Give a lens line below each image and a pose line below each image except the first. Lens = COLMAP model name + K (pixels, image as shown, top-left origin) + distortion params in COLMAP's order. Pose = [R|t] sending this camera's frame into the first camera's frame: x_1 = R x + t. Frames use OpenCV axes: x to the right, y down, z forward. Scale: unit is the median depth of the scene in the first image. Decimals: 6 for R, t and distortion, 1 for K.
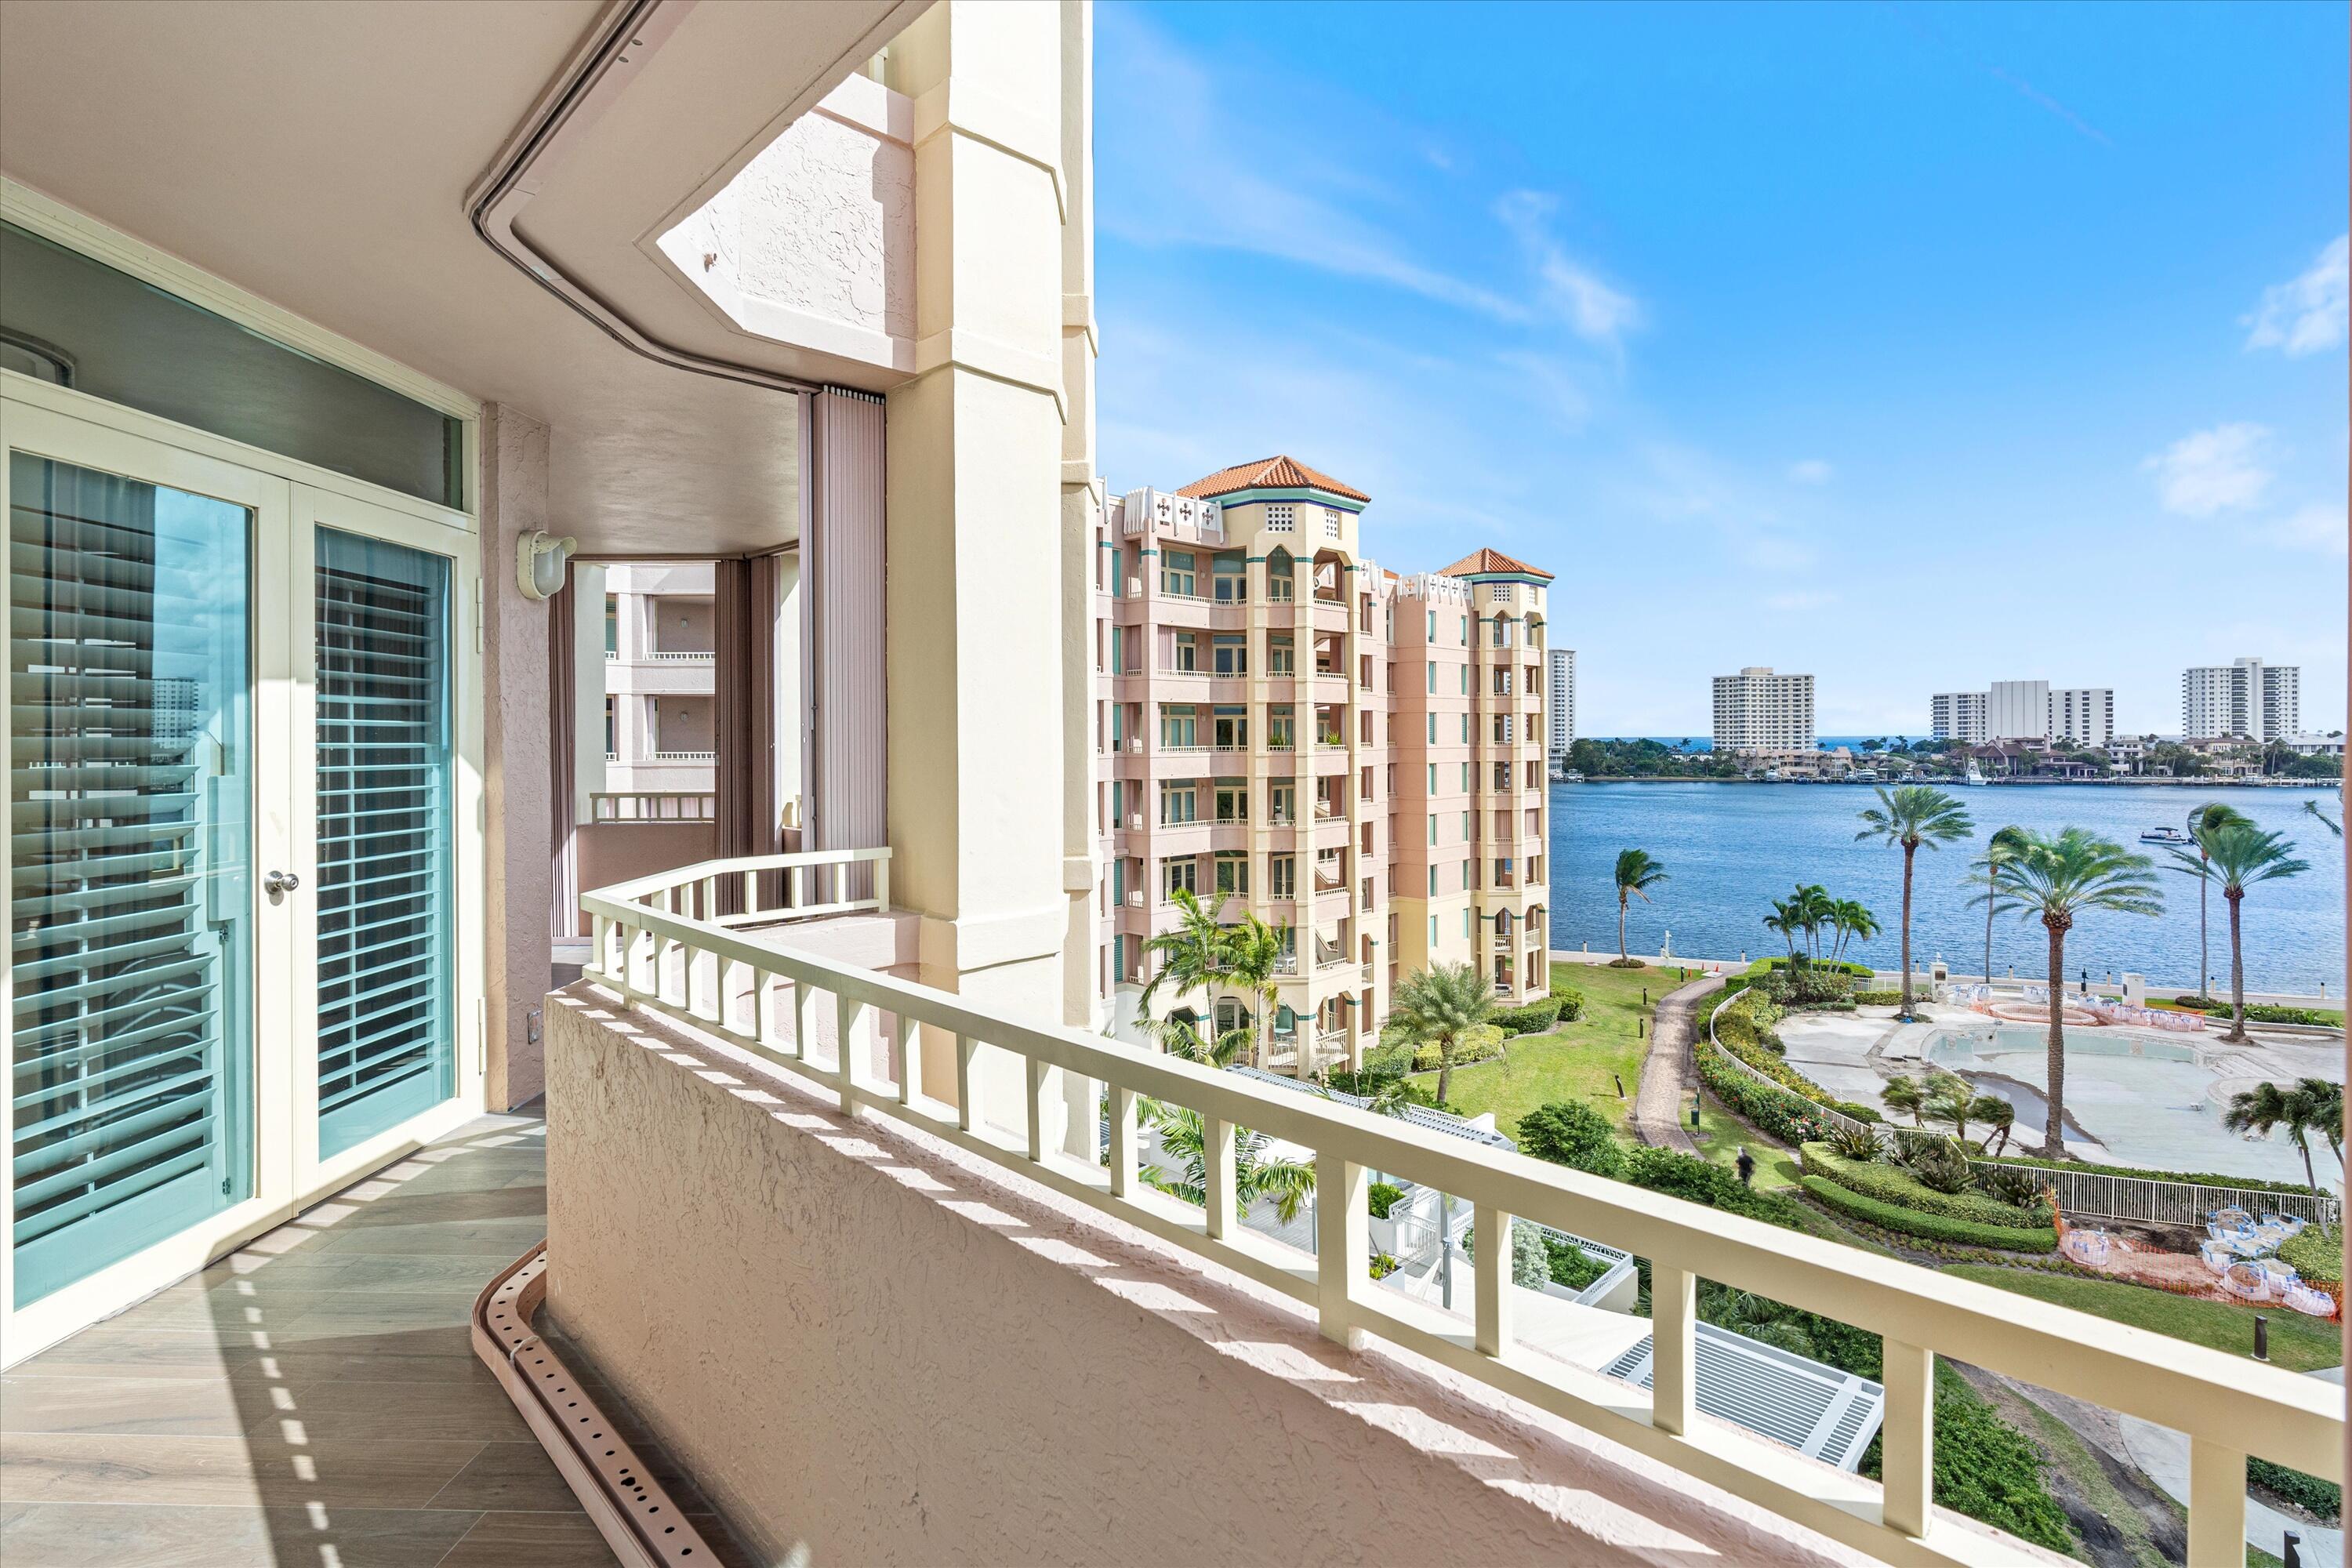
lens RADIAL K [[1112.1, 0, 1175.2], [0, 1112.1, 743.4], [0, 0, 1]] dist [0.001455, 0.000818]
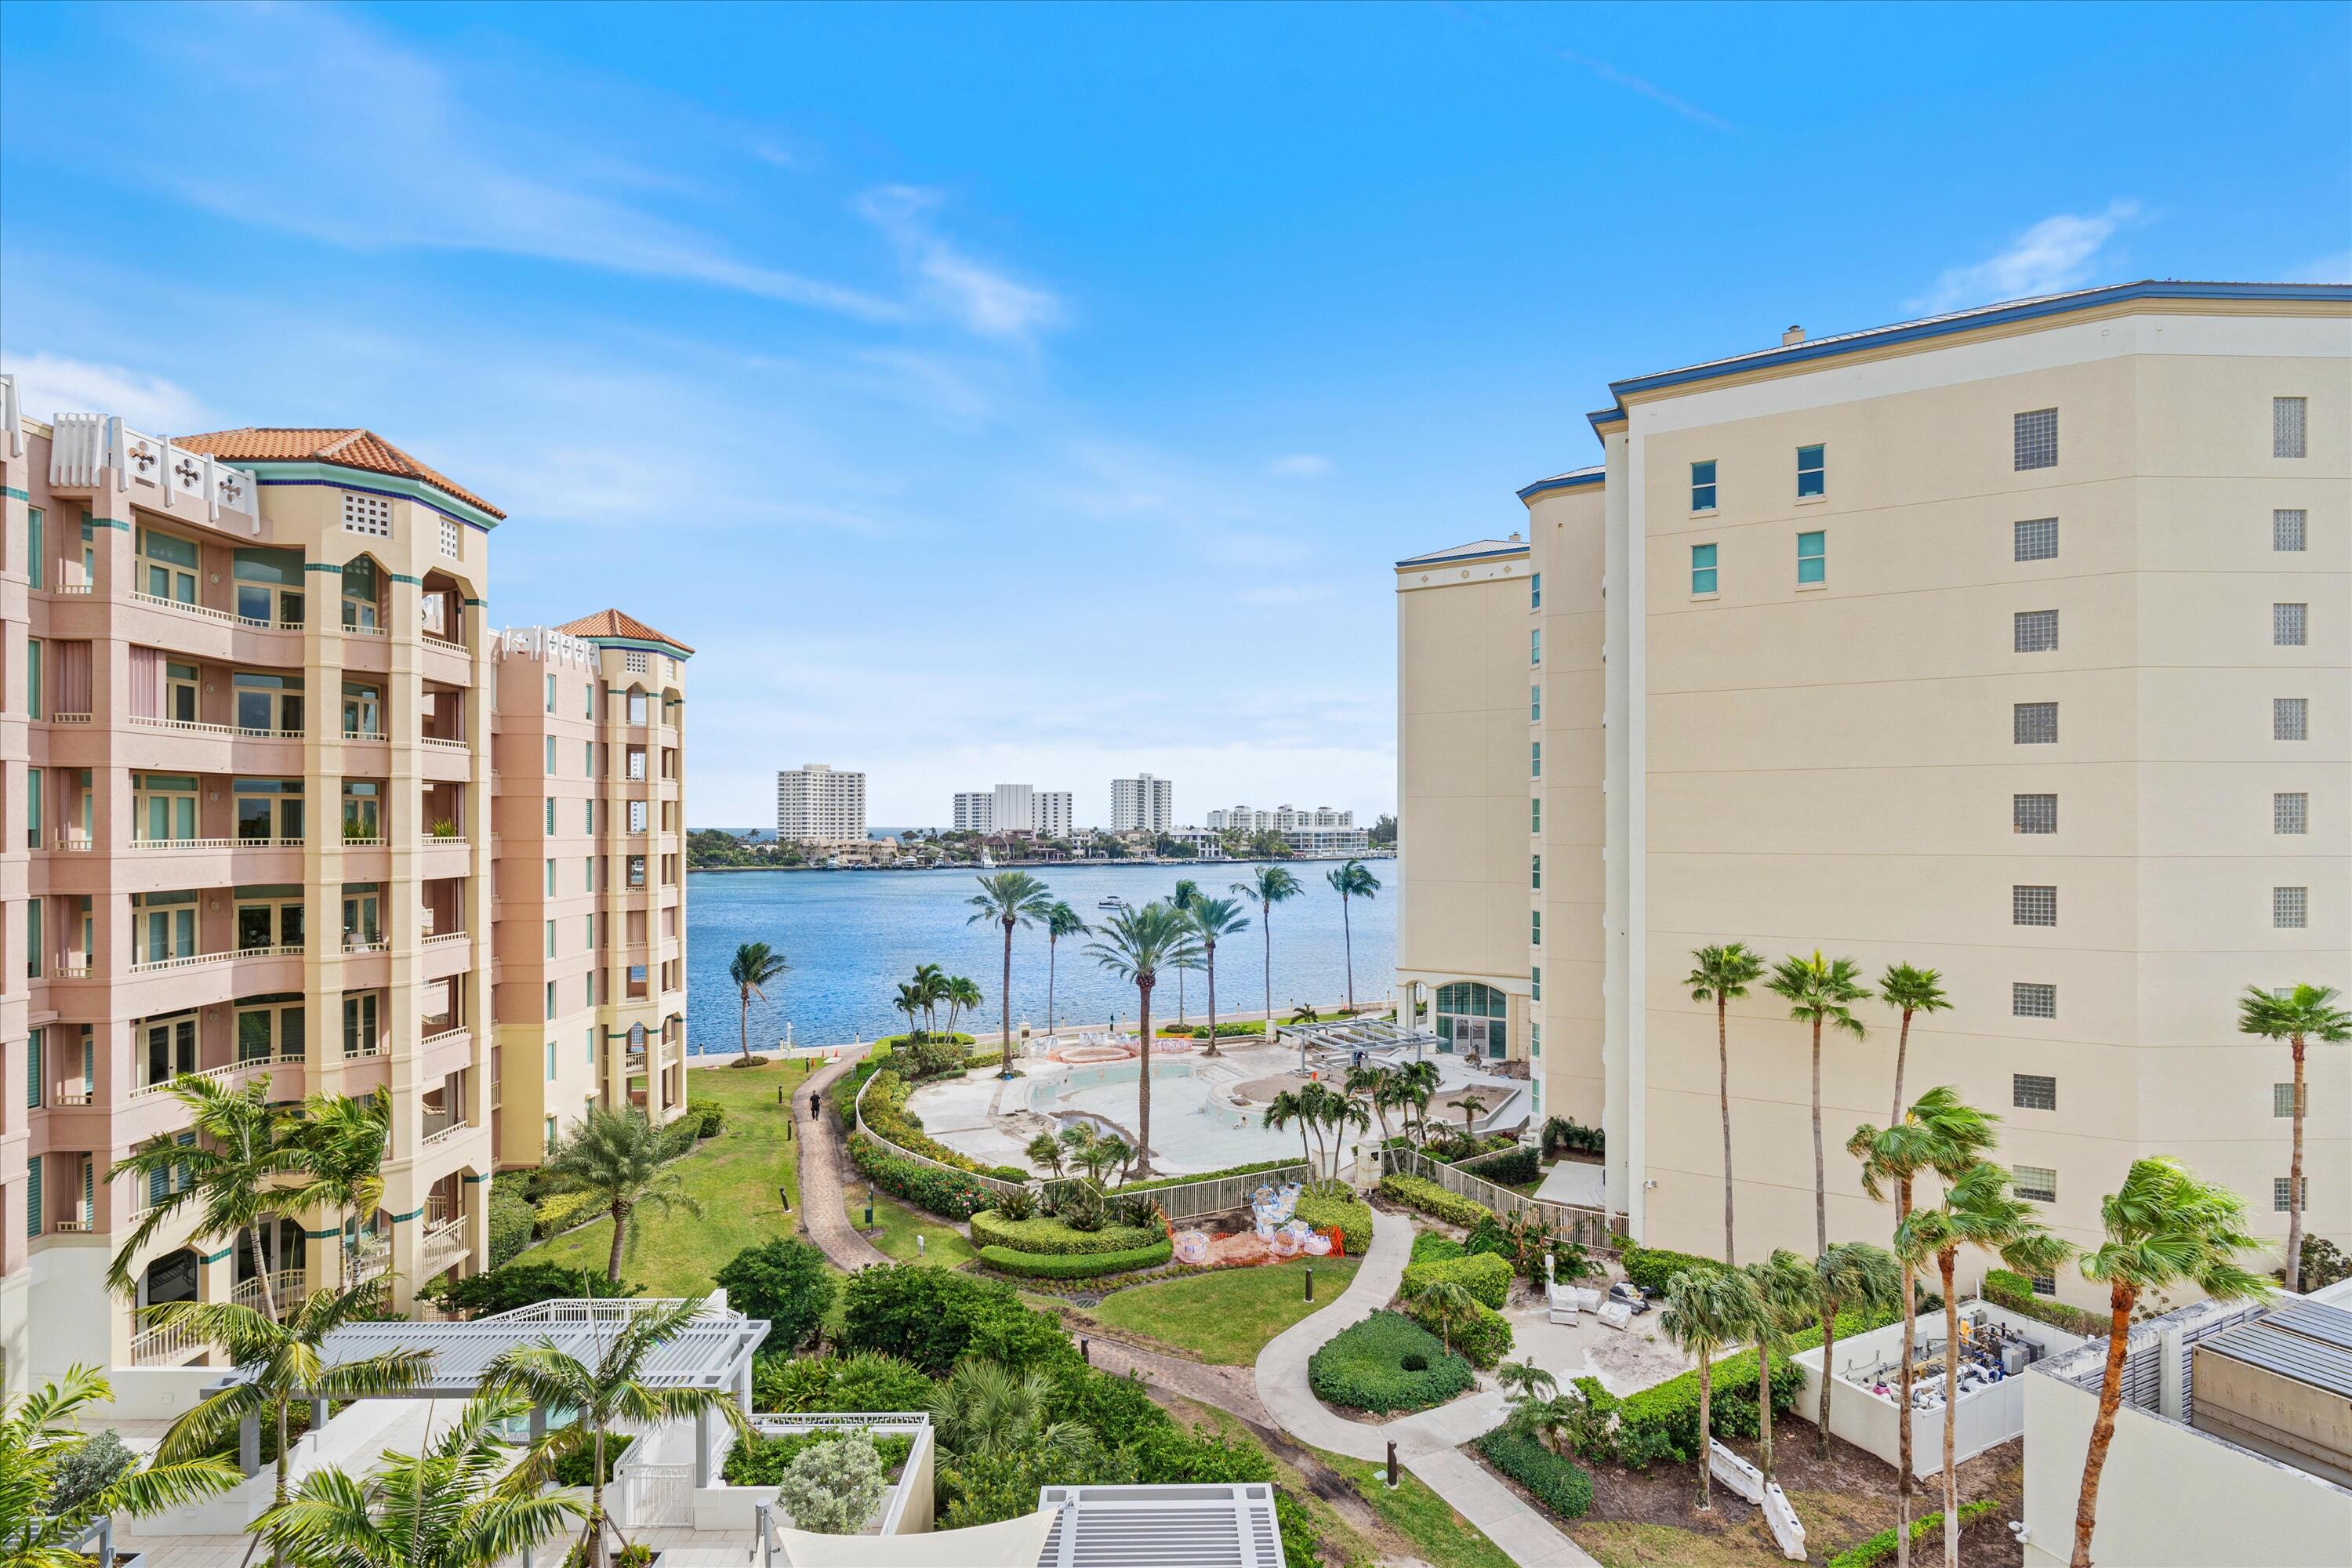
lens RADIAL K [[1094.7, 0, 1179.0], [0, 1094.7, 826.1], [0, 0, 1]] dist [-0.001411, 0.000706]
pose [[0.692226, 0.005552, 0.721660, -0.042964], [-0.000345, 0.999973, -0.007363, -0.000364], [-0.721681, 0.004847, 0.692209, 0.133280]]
